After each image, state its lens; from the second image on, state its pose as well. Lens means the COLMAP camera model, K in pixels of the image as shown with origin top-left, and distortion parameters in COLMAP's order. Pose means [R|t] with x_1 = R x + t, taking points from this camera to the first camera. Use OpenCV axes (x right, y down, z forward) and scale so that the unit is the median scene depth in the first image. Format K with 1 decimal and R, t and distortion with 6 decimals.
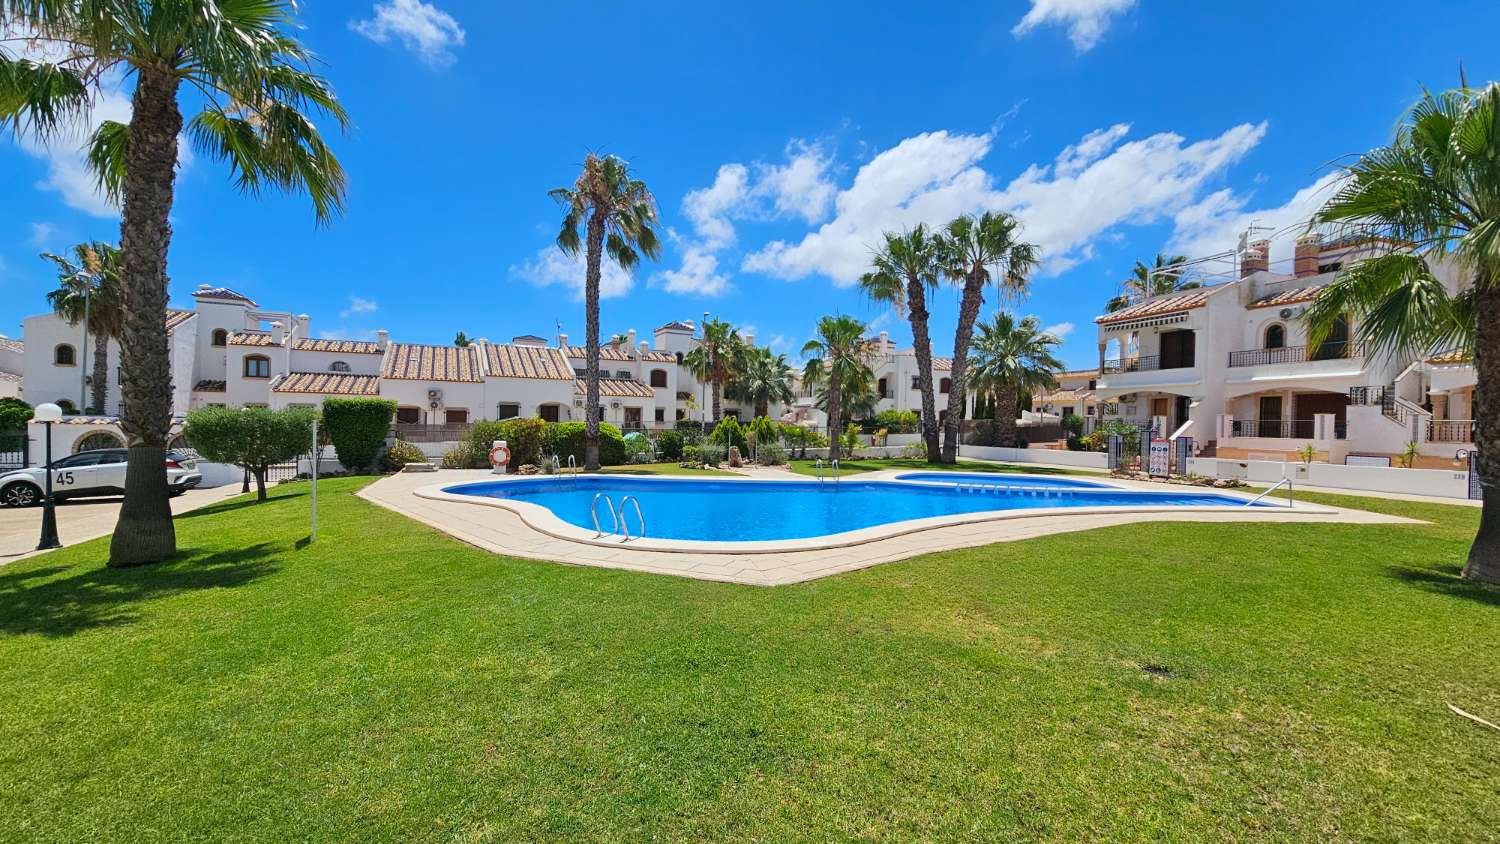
lens RADIAL K [[615.2, 0, 743.7], [0, 615.2, 428.9], [0, 0, 1]] dist [0.000832, 0.000464]
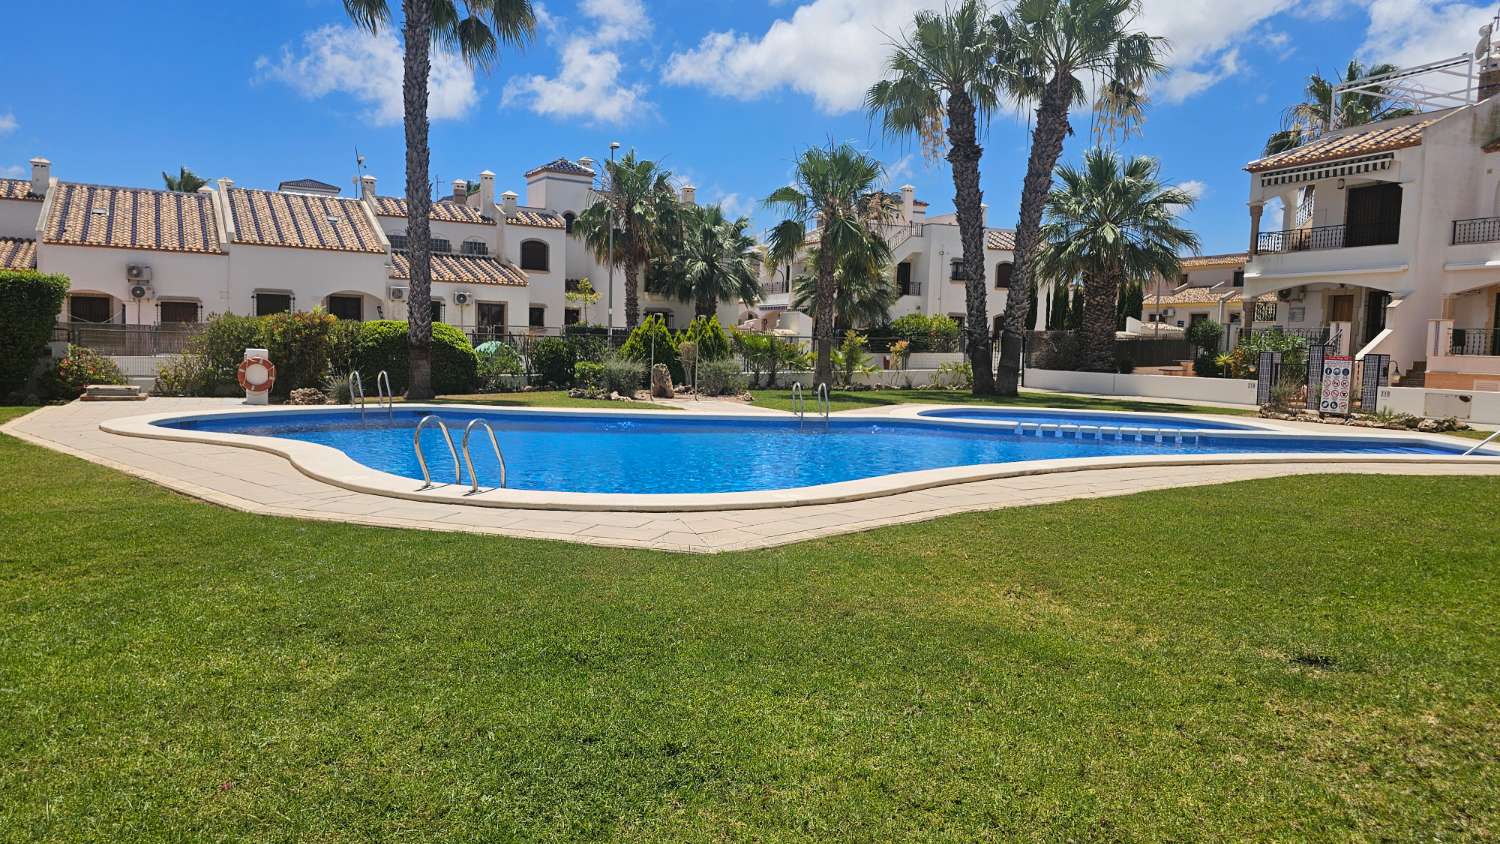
lens RADIAL K [[1005.5, 0, 746.6], [0, 1005.5, 411.7], [0, 0, 1]] dist [0.059934, -0.047857]
pose [[0.997662, 0.005479, 0.068119, 0.002405], [-0.009717, 0.998027, 0.062035, 0.011674], [-0.067645, -0.062552, 0.995747, 0.000979]]
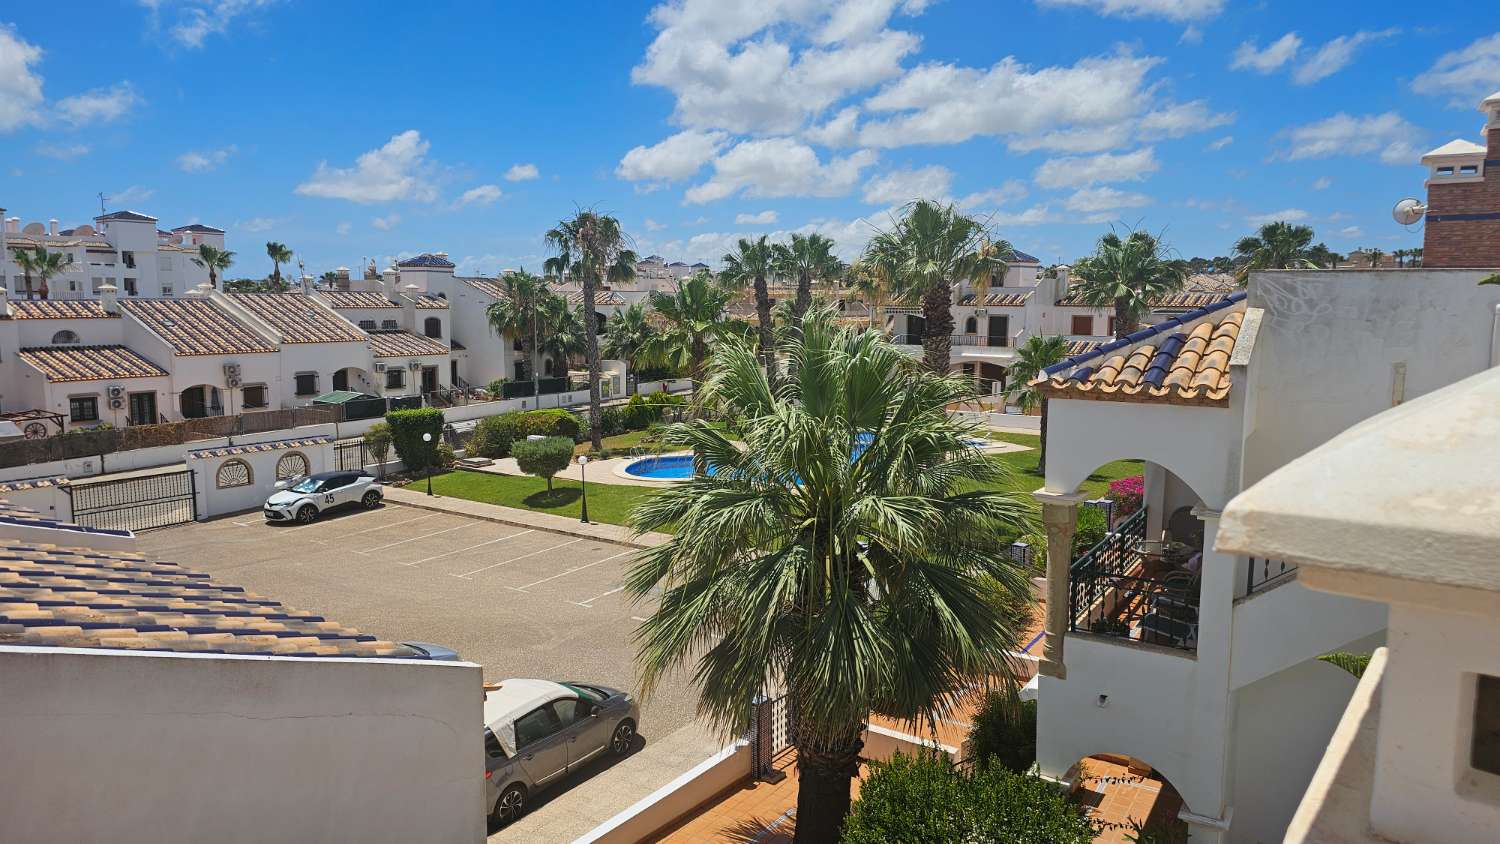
lens RADIAL K [[1005.5, 0, 746.6], [0, 1005.5, 411.7], [0, 0, 1]] dist [0.059934, -0.047857]
pose [[0.854131, -0.070469, 0.515261, -0.870611], [0.008933, 0.992619, 0.120947, -0.228536], [-0.519981, -0.098702, 0.848456, -0.810158]]
